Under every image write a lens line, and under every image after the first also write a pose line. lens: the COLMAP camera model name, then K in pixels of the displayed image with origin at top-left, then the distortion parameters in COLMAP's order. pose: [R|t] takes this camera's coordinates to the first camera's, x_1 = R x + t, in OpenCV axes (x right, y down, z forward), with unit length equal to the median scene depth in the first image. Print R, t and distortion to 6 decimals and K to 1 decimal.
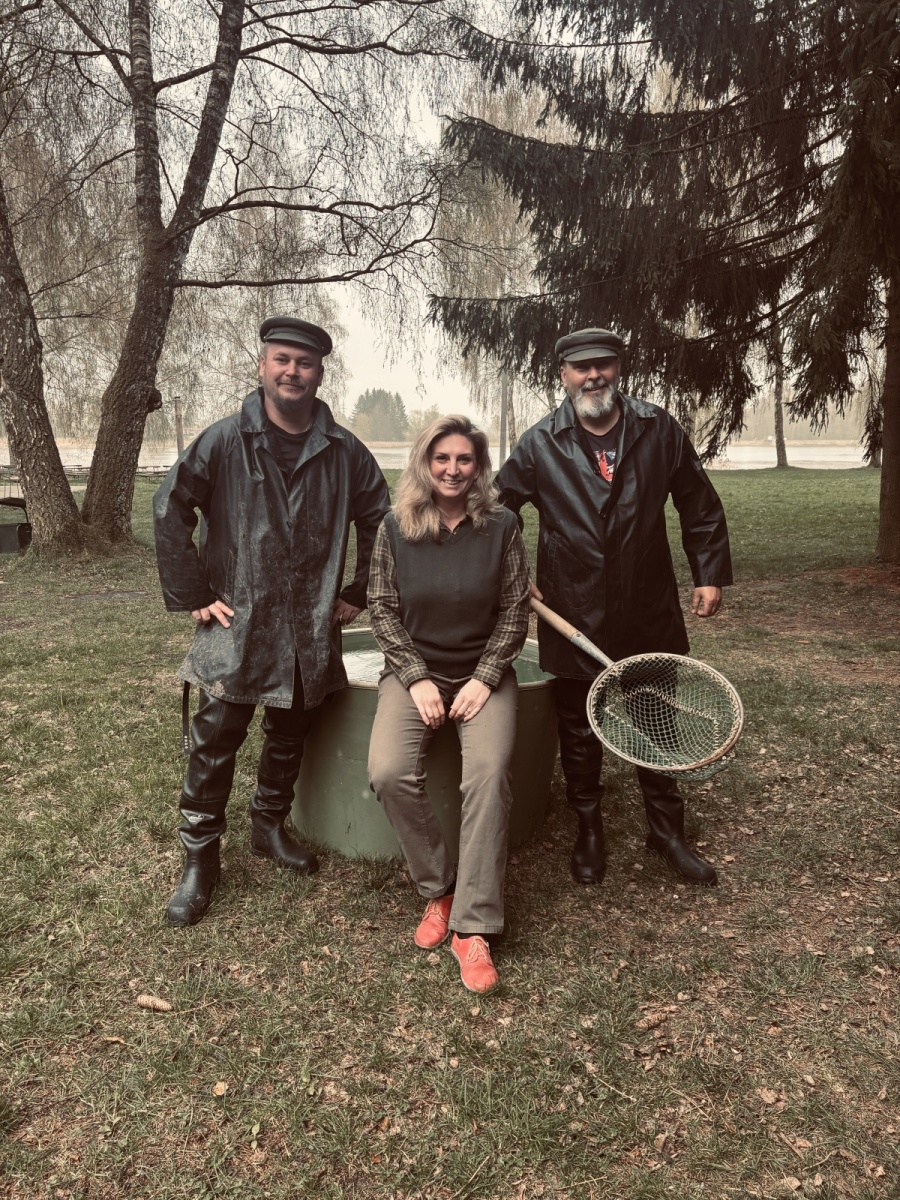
lens RADIAL K [[902.9, 0, 448.1], [0, 902.9, 604.7], [0, 0, 1]] dist [0.030014, -0.018914]
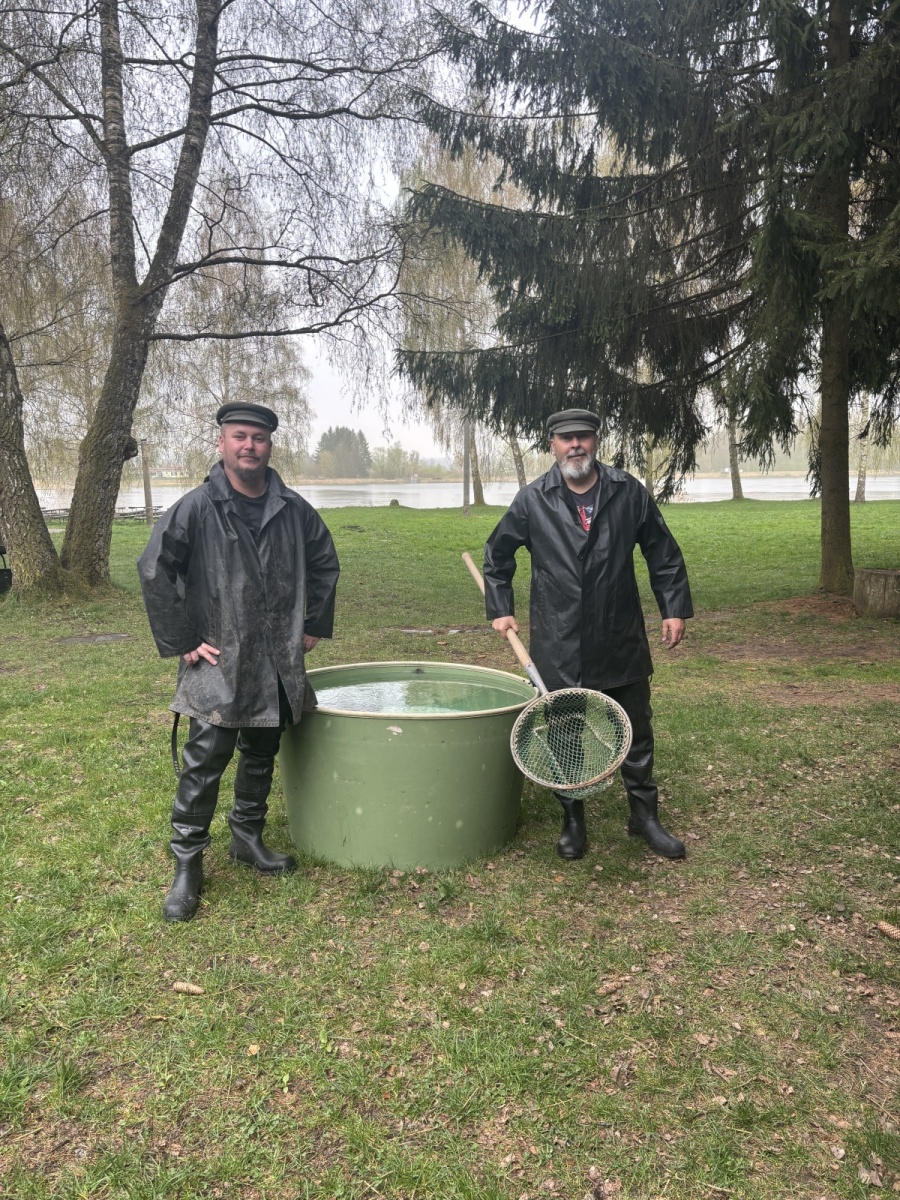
lens RADIAL K [[902.9, 0, 448.9], [0, 902.9, 605.1], [0, 0, 1]] dist [0.030014, -0.018914]
pose [[0.999065, -0.018719, 0.038966, -0.007463], [0.020178, 0.999096, -0.037409, -0.001592], [-0.038231, 0.038160, 0.998540, -0.062497]]
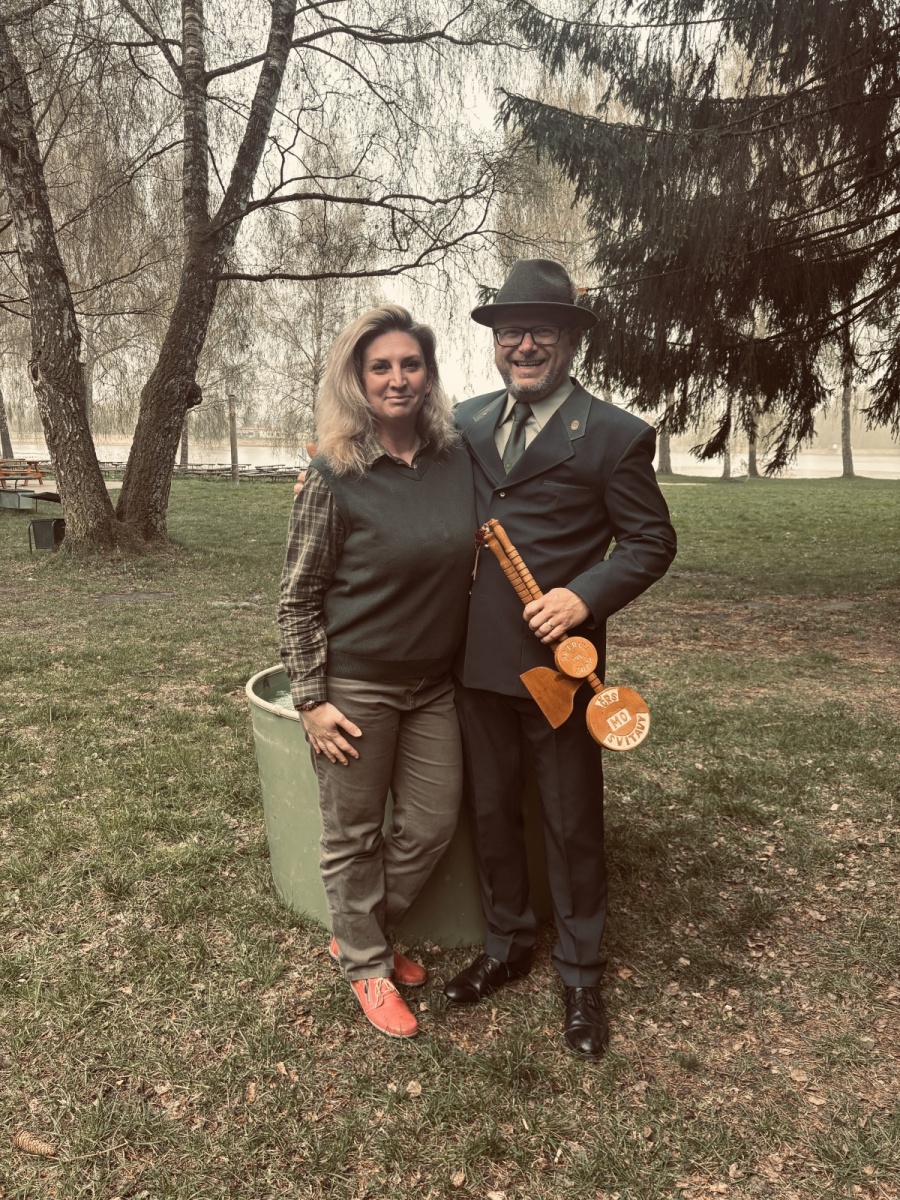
lens RADIAL K [[902.9, 0, 443.8], [0, 902.9, 599.8], [0, 0, 1]] dist [0.030014, -0.018914]
pose [[0.997692, 0.027827, -0.061939, 0.015951], [-0.028344, 0.999570, -0.007489, -0.010033], [0.061704, 0.009227, 0.998052, 0.071536]]
